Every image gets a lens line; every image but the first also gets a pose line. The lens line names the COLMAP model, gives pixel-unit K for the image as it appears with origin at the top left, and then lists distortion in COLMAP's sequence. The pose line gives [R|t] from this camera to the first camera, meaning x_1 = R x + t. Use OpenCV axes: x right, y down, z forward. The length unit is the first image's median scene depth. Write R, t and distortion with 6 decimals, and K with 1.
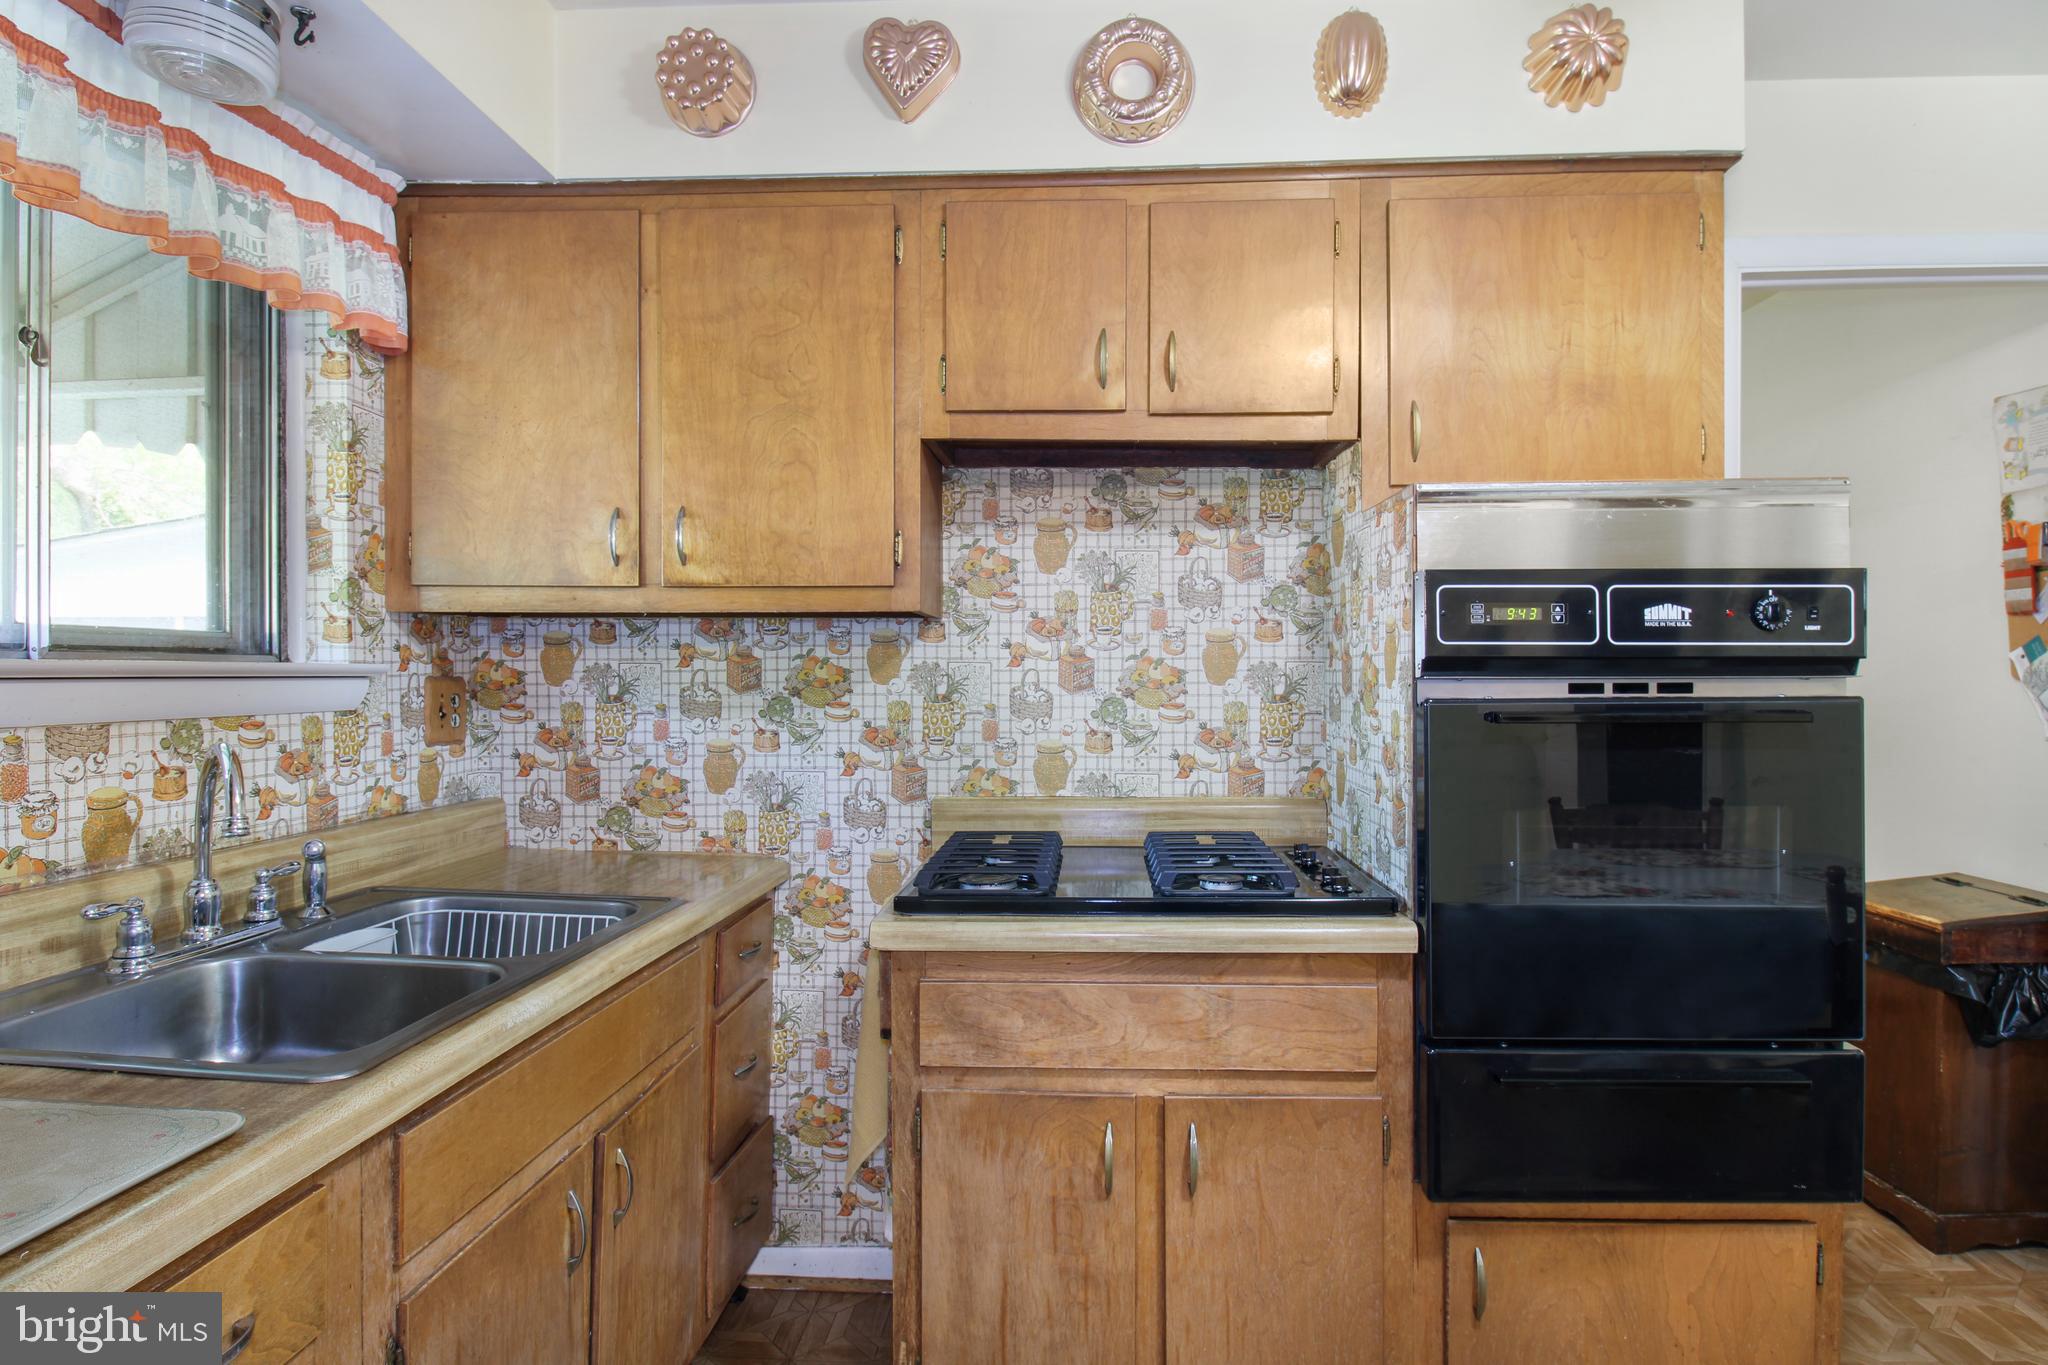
lens RADIAL K [[1090.2, 0, 1030.1], [0, 1090.2, 680.5], [0, 0, 1]] dist [0.003111, 0.000257]
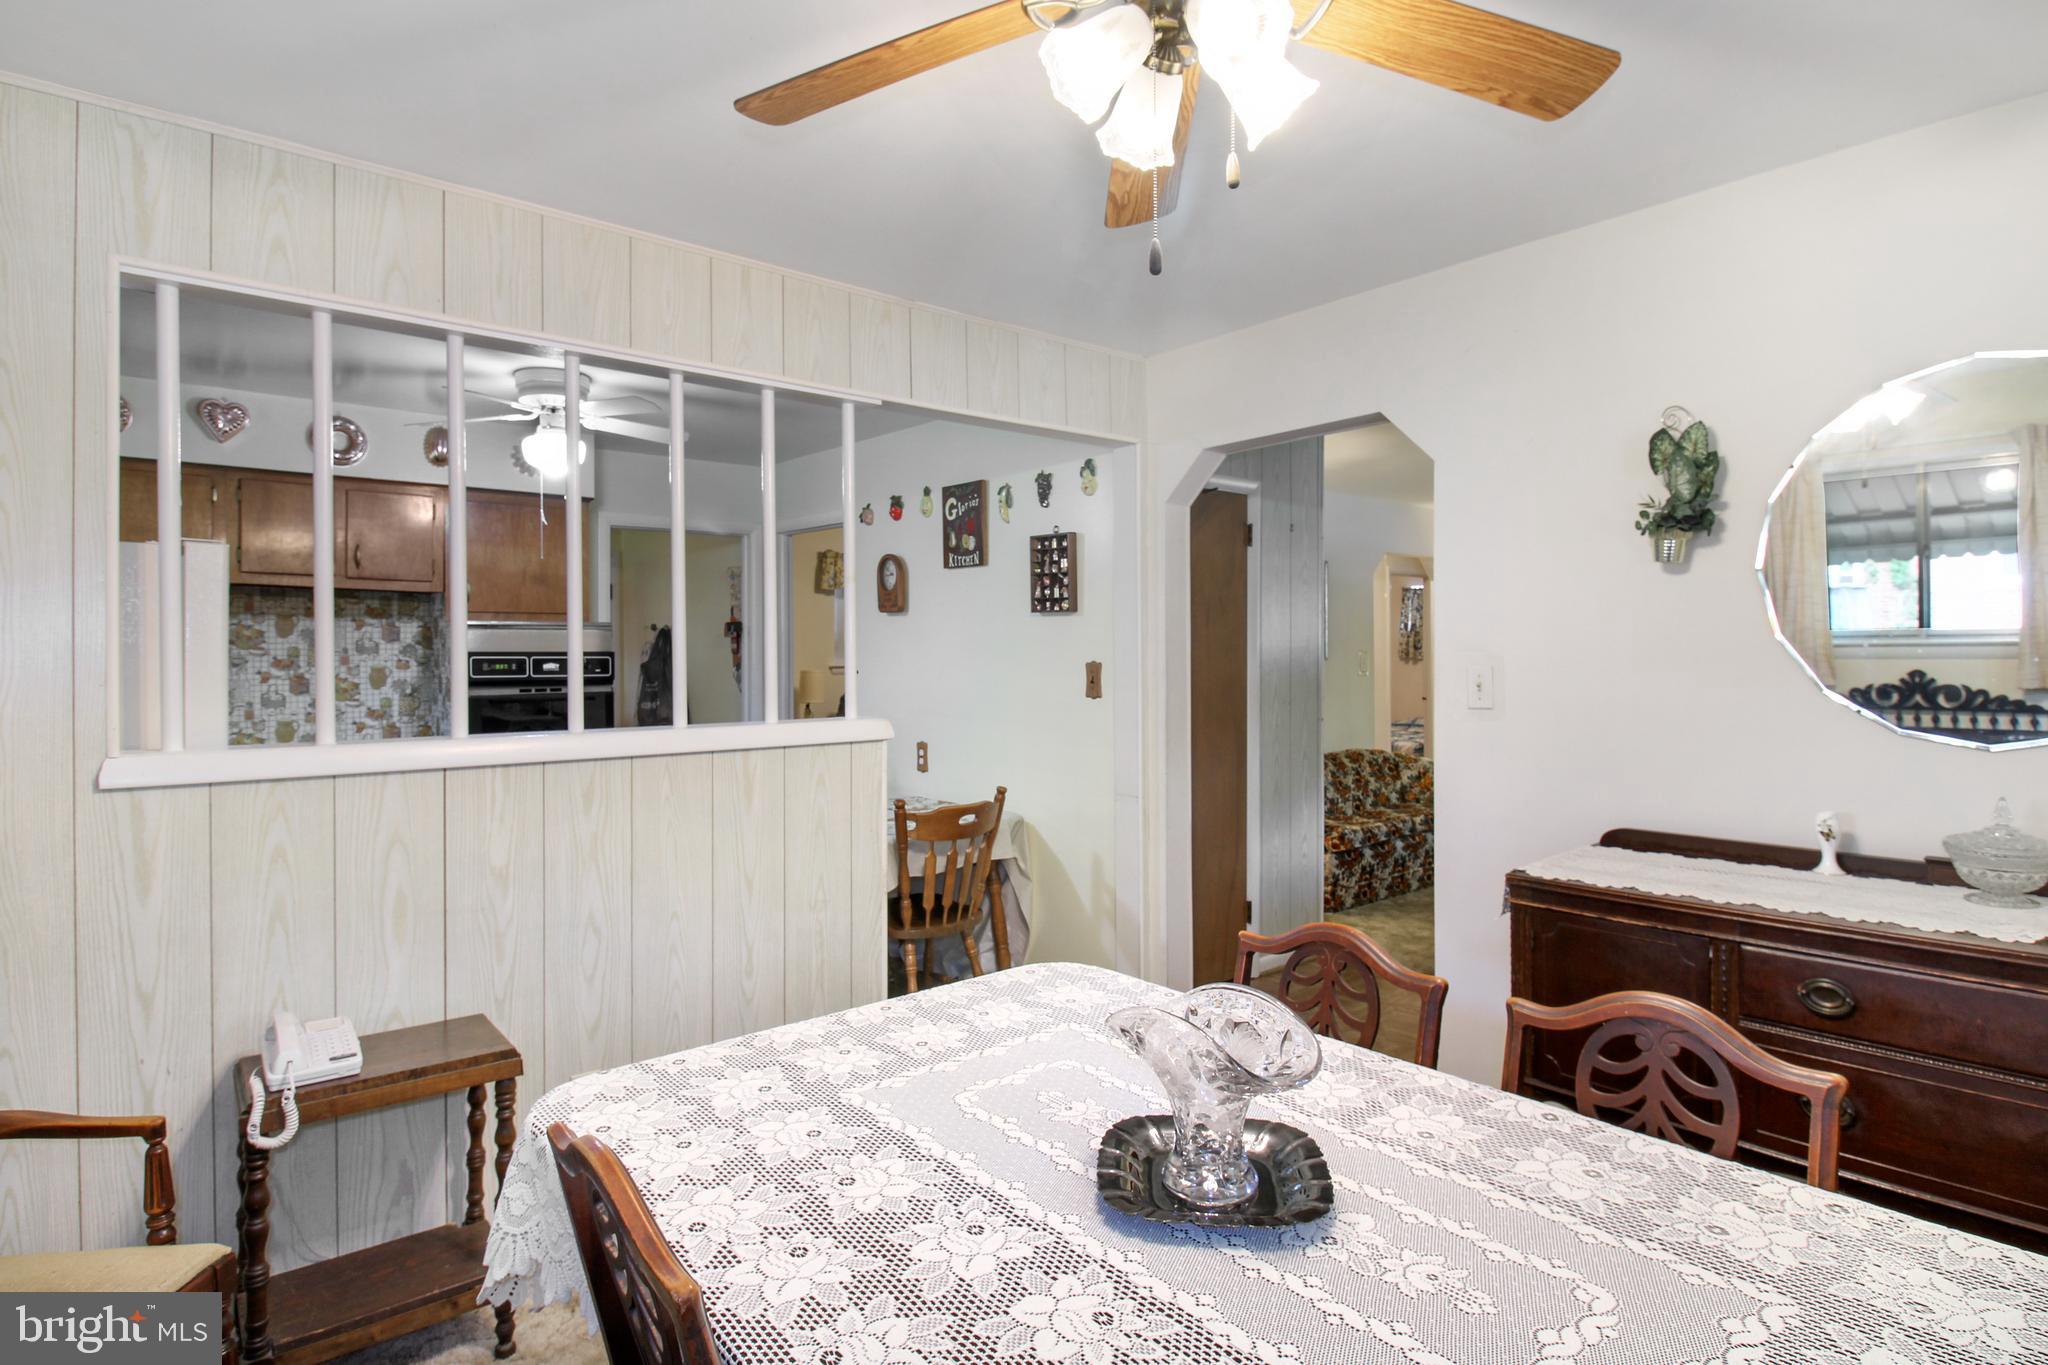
lens RADIAL K [[1090.2, 0, 1029.5], [0, 1090.2, 661.9], [0, 0, 1]] dist [0.003111, 0.000257]
pose [[0.729900, -0.007000, 0.683518, -0.370933], [0.004755, 0.999975, 0.005163, -0.057168], [-0.683538, -0.000518, 0.729915, -1.505014]]
